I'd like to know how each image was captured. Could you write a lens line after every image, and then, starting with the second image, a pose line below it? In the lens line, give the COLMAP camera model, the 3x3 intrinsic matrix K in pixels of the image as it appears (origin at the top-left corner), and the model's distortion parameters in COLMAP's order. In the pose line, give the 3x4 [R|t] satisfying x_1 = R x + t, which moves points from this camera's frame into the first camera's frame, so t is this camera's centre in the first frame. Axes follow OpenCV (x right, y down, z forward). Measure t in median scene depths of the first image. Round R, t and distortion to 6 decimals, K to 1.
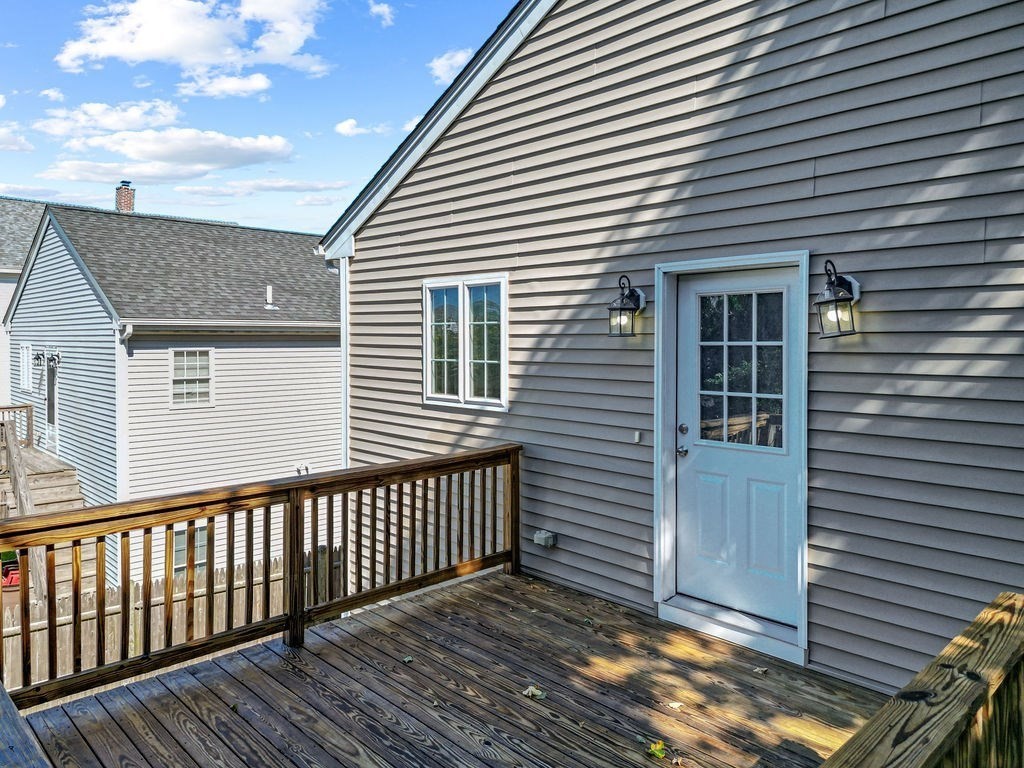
lens RADIAL K [[713.1, 0, 512.0], [0, 713.1, 384.0], [0, 0, 1]] dist [0.027713, -0.002567]
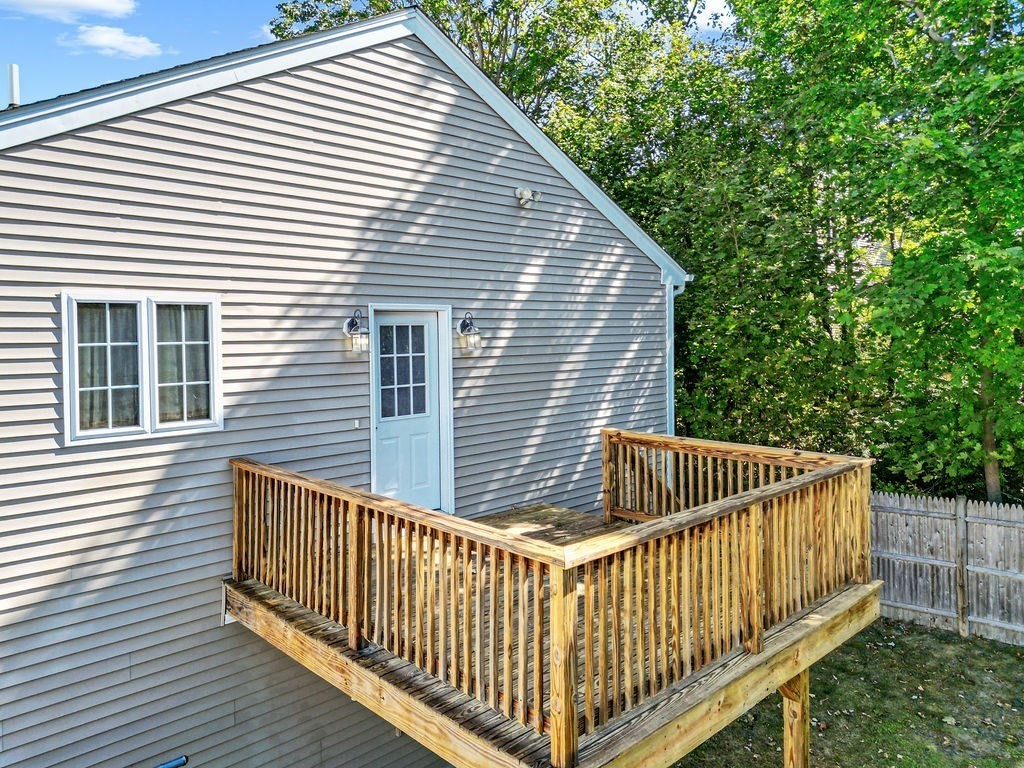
lens RADIAL K [[738.3, 0, 516.2], [0, 738.3, 344.0], [0, 0, 1]] dist [0.022875, -0.008647]
pose [[-0.011610, -0.031538, 0.999435, -1.080326], [0.059787, 0.997692, 0.032178, -0.093497], [-0.998144, 0.060126, -0.009697, 0.587871]]
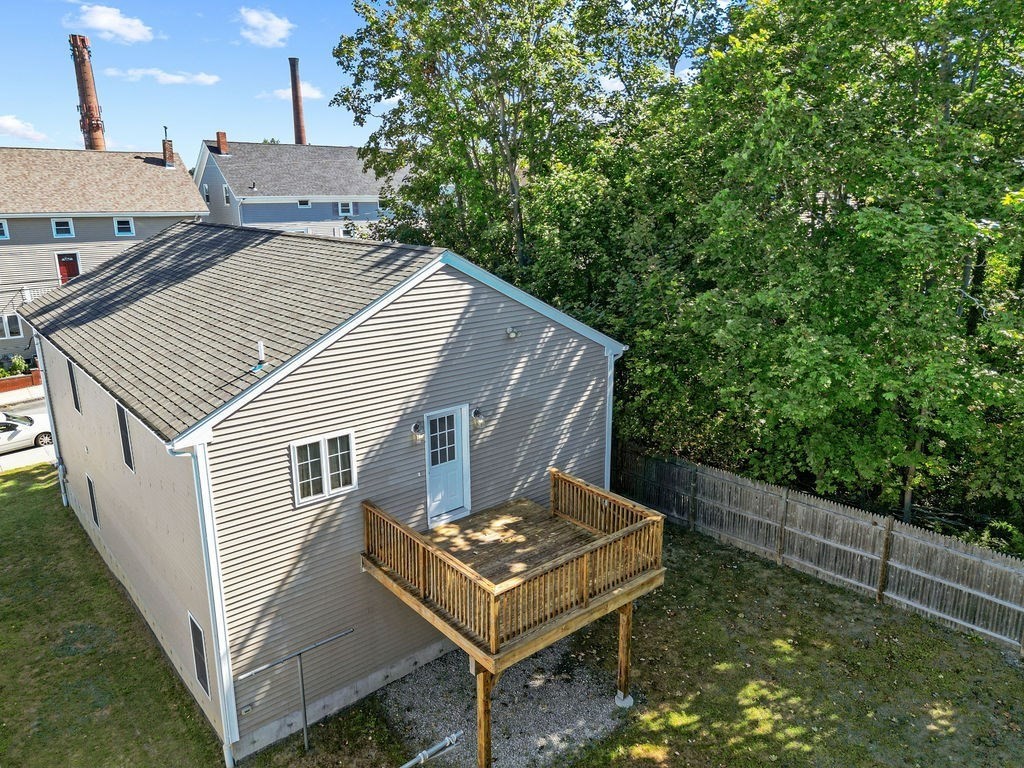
lens RADIAL K [[713.1, 0, 512.0], [0, 713.1, 384.0], [0, 0, 1]] dist [0.027713, -0.002567]
pose [[0.055581, -0.275240, 0.959767, -1.993012], [0.050419, 0.960801, 0.272617, -0.843156], [-0.997180, 0.033239, 0.067279, 0.379747]]
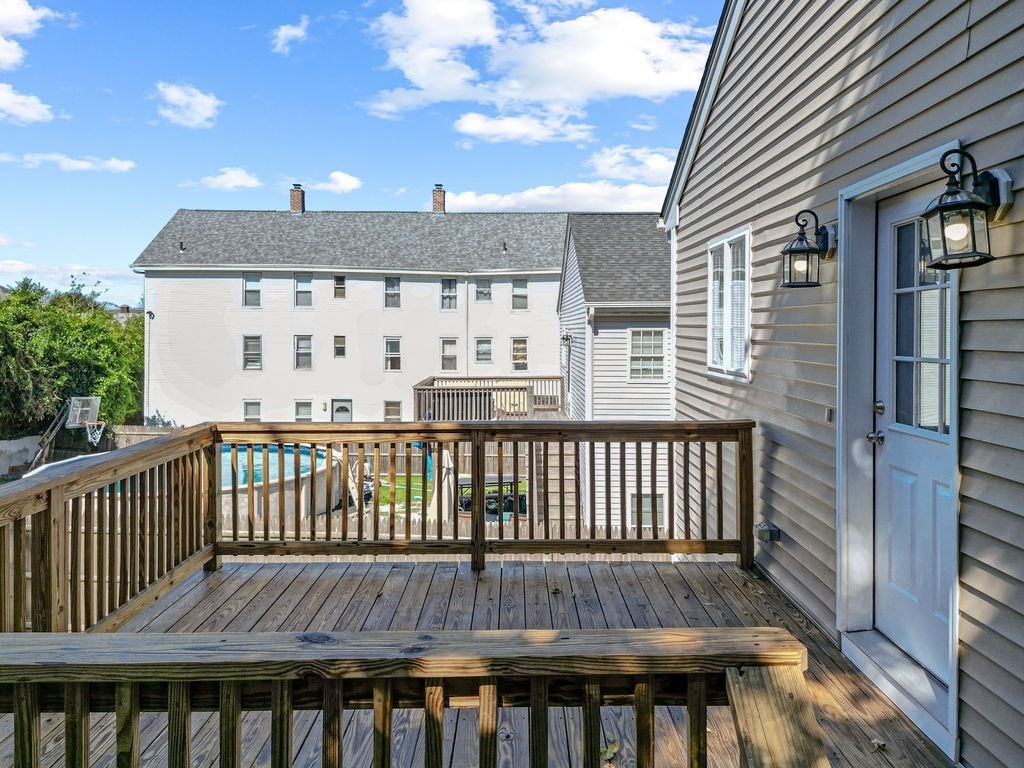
lens RADIAL K [[721.1, 0, 528.3], [0, 721.1, 369.3], [0, 0, 1]] dist [0.116170, -0.145300]
pose [[0.730672, 0.037513, -0.681698, 0.414178], [-0.044030, 0.999000, 0.007781, 0.028032], [0.681308, 0.024330, 0.731593, 0.161658]]
